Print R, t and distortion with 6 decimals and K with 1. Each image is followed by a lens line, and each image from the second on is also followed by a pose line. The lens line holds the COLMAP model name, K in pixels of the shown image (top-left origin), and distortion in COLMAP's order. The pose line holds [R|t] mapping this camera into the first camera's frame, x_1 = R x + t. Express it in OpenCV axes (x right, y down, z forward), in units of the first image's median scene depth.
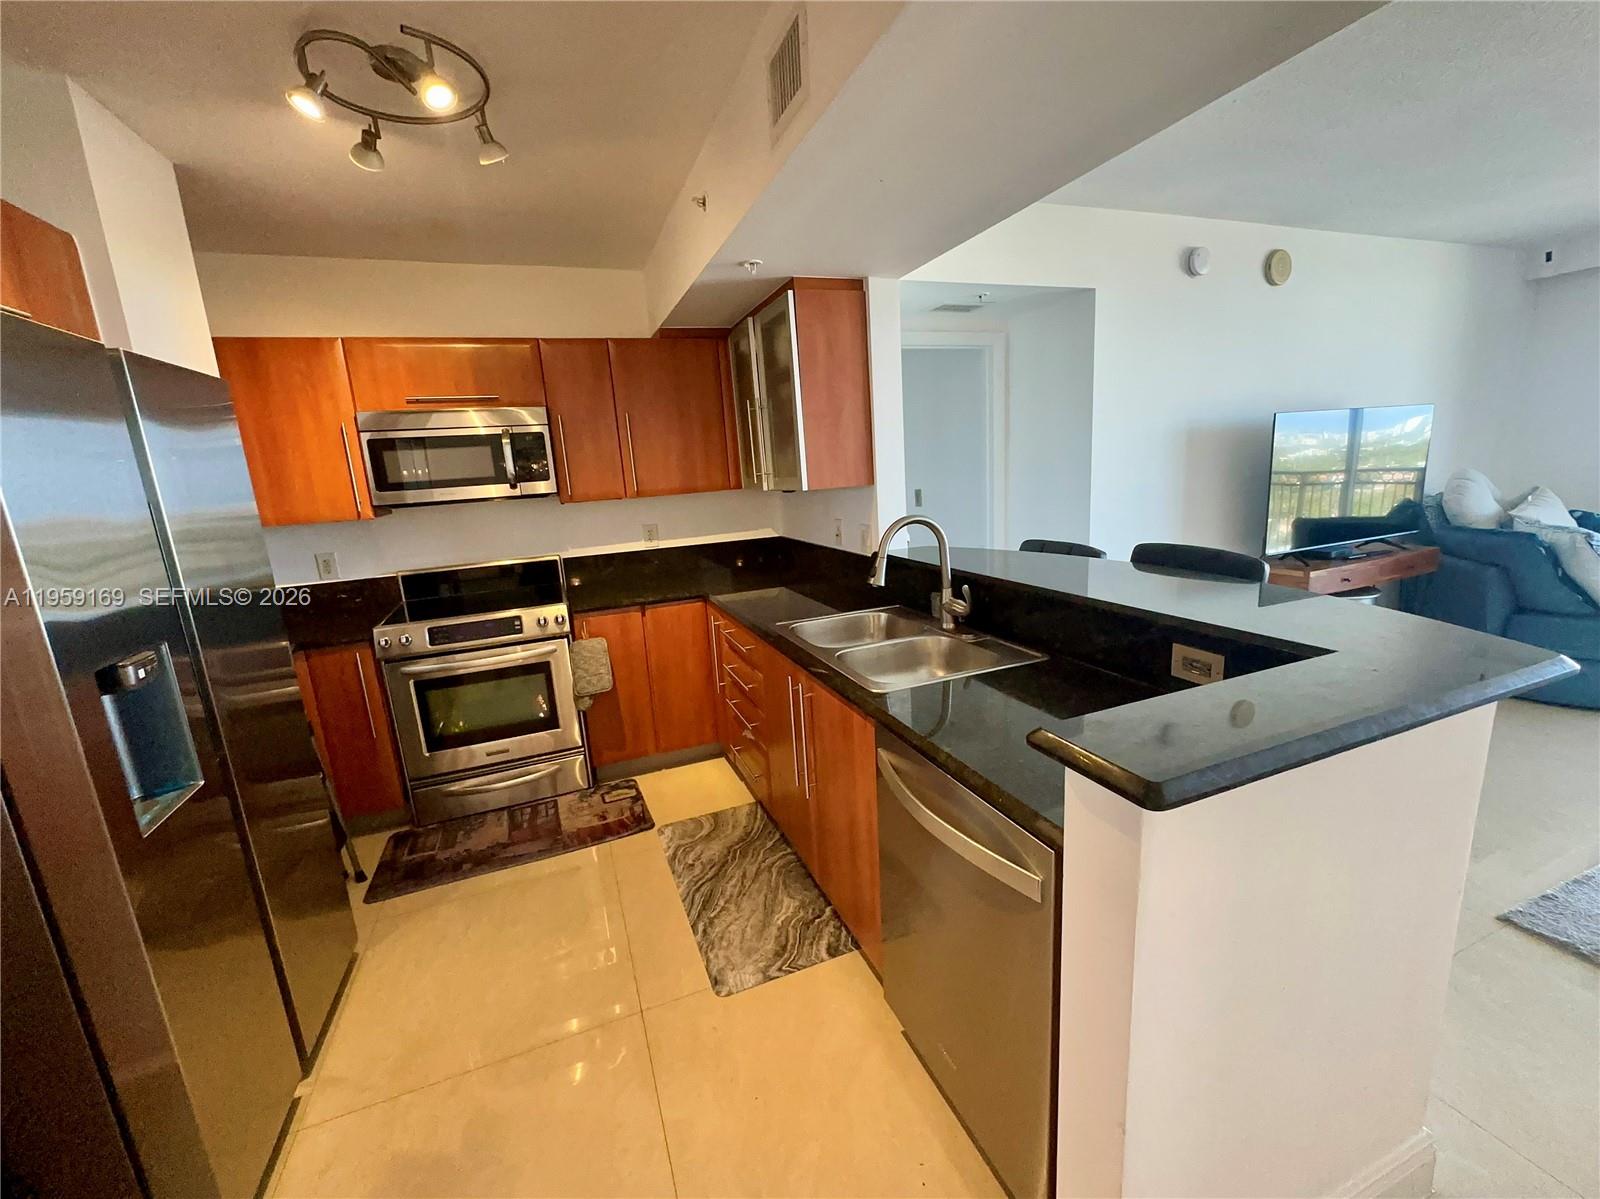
lens RADIAL K [[637.6, 0, 813.1], [0, 637.6, 600.3], [0, 0, 1]] dist [-0.006226, 0.001396]
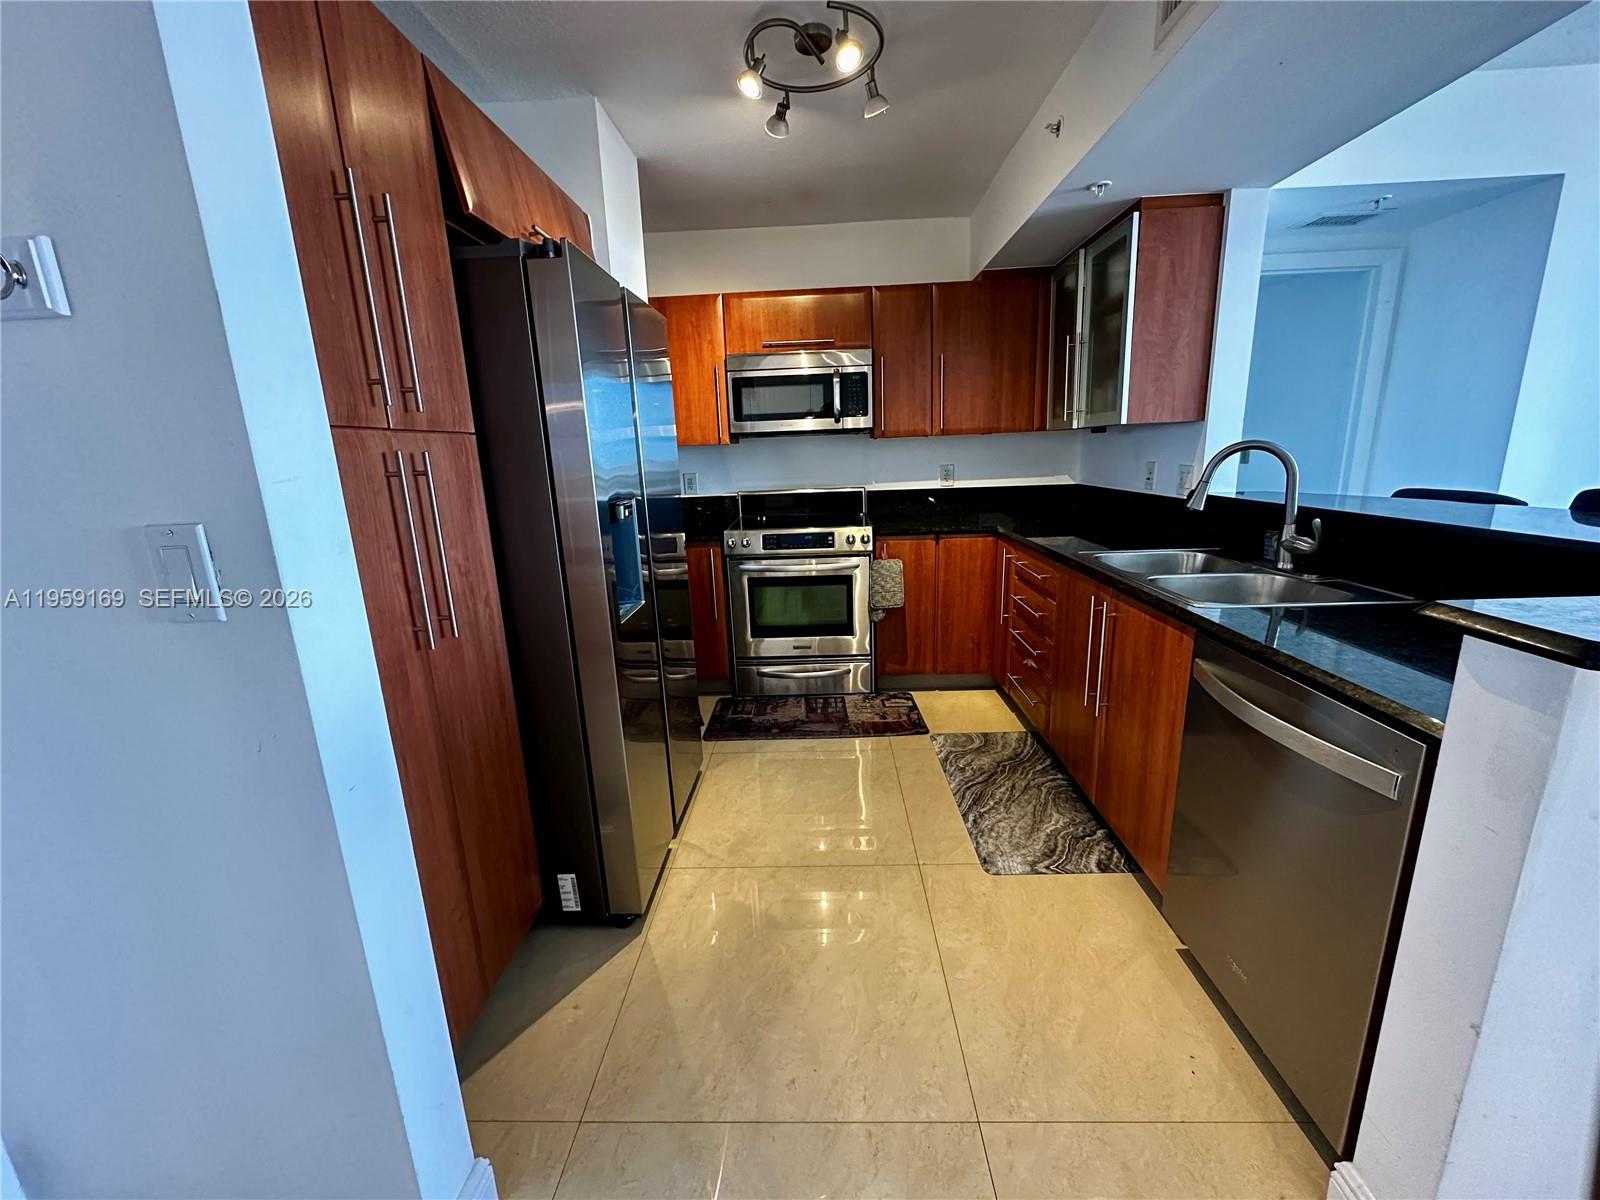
lens RADIAL K [[637.6, 0, 805.5], [0, 637.6, 610.3], [0, 0, 1]] dist [-0.006226, 0.001396]
pose [[0.917928, 0.122907, -0.377228, -0.057636], [-0.105211, 0.992173, 0.067251, 0.097397], [0.382541, -0.022043, 0.923675, -0.091754]]
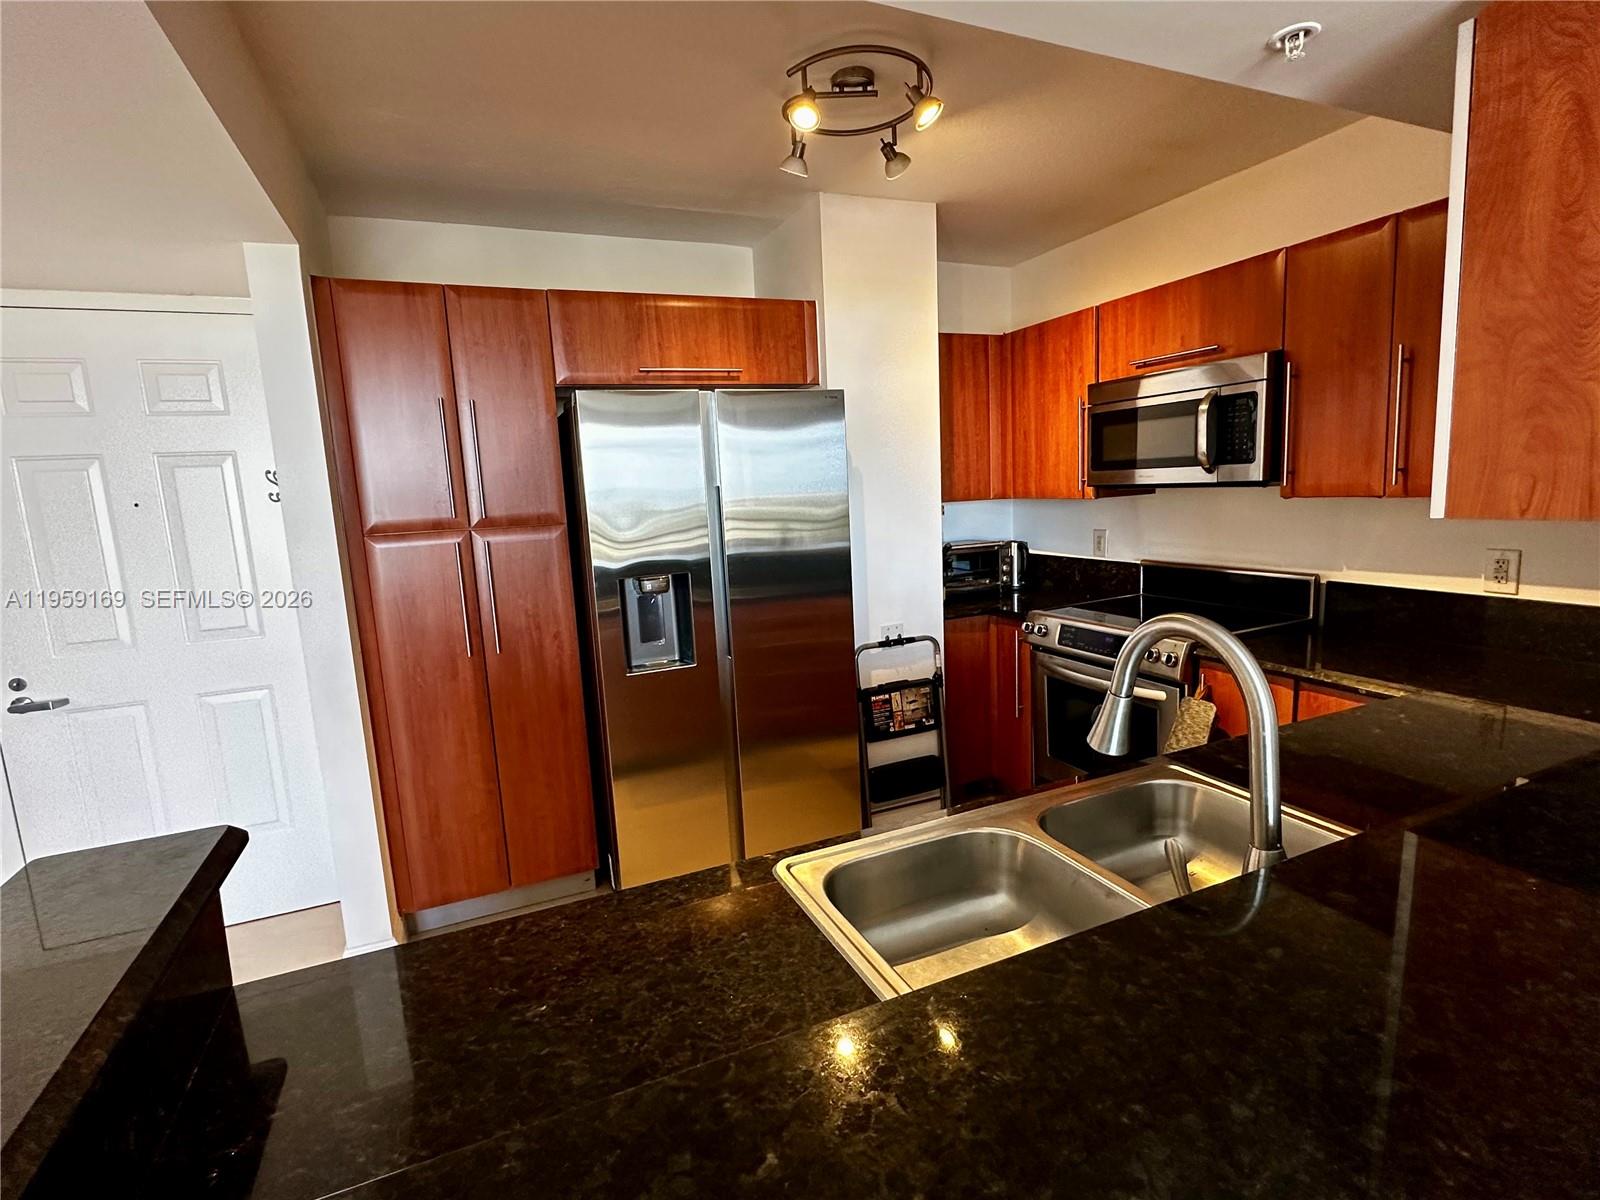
lens RADIAL K [[795.3, 0, 809.7], [0, 795.3, 603.8], [0, 0, 1]] dist [-0.000883, -0.000740]
pose [[0.015188, 0.211153, -0.977335, 0.495711], [-0.170321, 0.963709, 0.205563, -0.159719], [0.985272, 0.163339, 0.050601, 0.602570]]
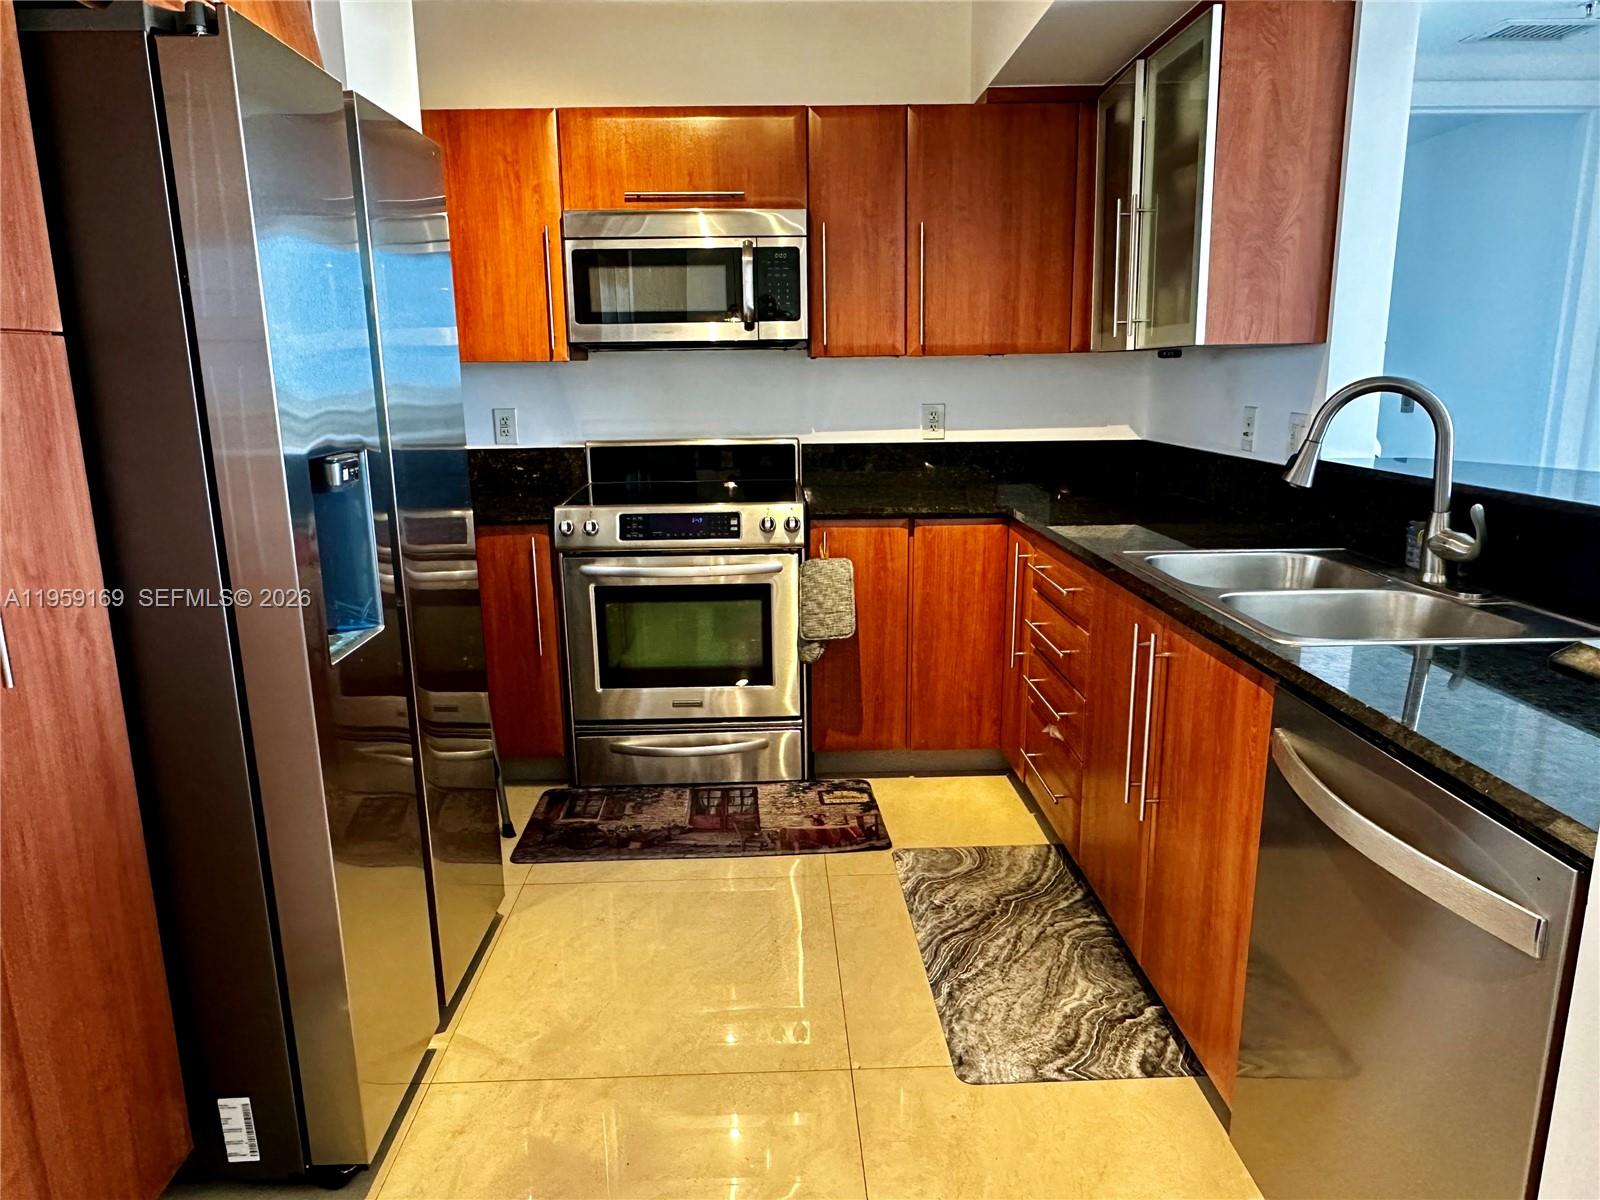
lens RADIAL K [[1062.0, 0, 817.2], [0, 1062.0, 630.6], [0, 0, 1]] dist [-0.011562, 0.005943]
pose [[0.940165, 0.127079, -0.316133, -0.001470], [-0.116809, 0.991828, 0.051312, 0.087062], [0.320070, -0.011315, 0.947326, -0.065551]]
